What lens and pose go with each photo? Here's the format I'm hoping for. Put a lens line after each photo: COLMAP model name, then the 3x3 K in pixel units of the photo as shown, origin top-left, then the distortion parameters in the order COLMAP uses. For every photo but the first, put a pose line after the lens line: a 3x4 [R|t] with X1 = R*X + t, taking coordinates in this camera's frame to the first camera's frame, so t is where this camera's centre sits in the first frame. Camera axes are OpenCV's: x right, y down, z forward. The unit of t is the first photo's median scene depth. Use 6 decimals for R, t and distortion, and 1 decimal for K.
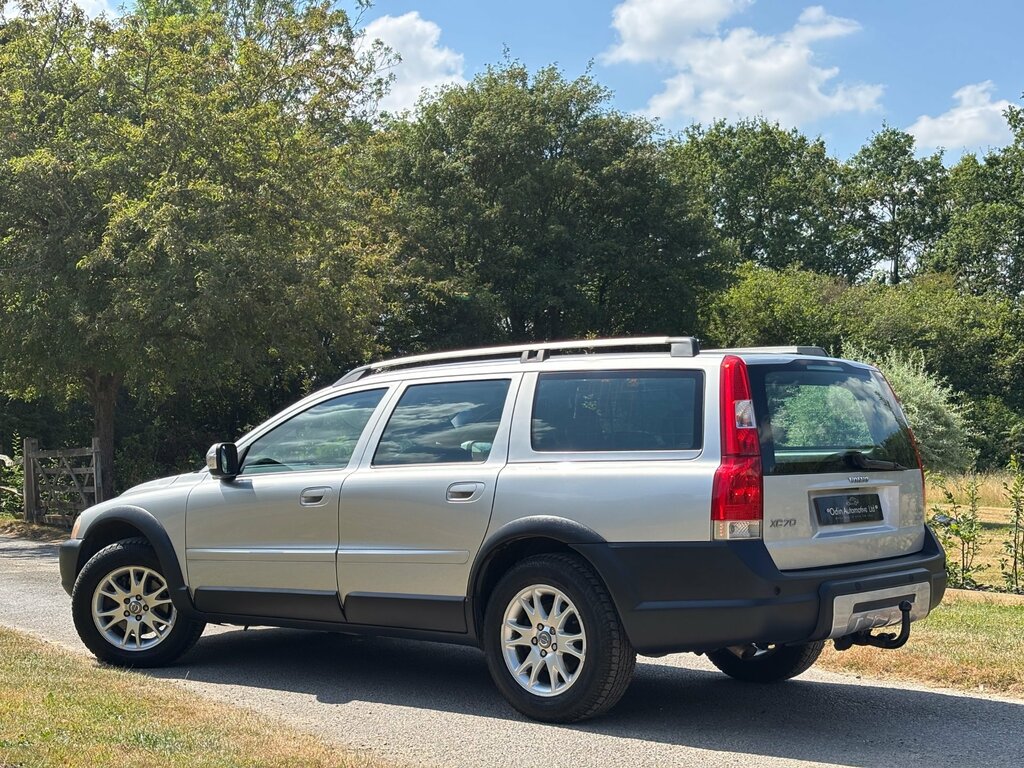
lens RADIAL K [[1518.9, 0, 512.1], [0, 1518.9, 394.6], [0, 0, 1]] dist [0.257334, -0.875520]
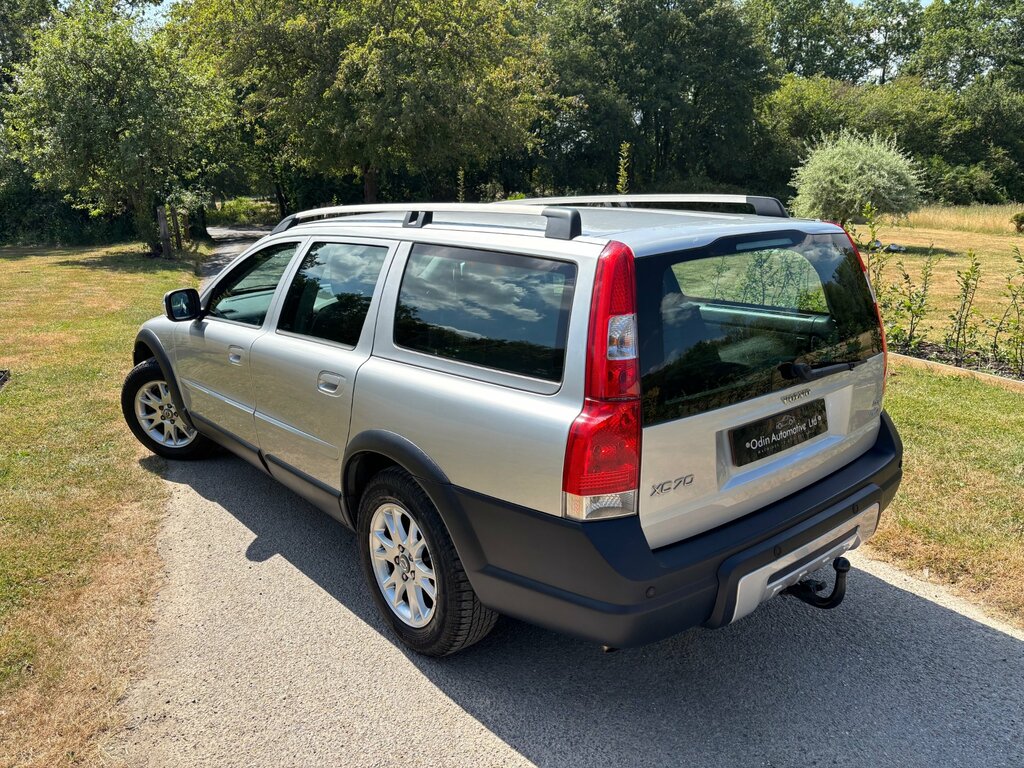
lens RADIAL K [[771.7, 0, 512.0], [0, 771.7, 384.0], [0, 0, 1]] dist [0.074260, -0.079690]
pose [[0.984878, 0.031722, -0.170321, 0.119706], [0.017301, 0.960171, 0.278876, -0.047471], [0.172384, -0.277606, 0.945103, 0.480949]]
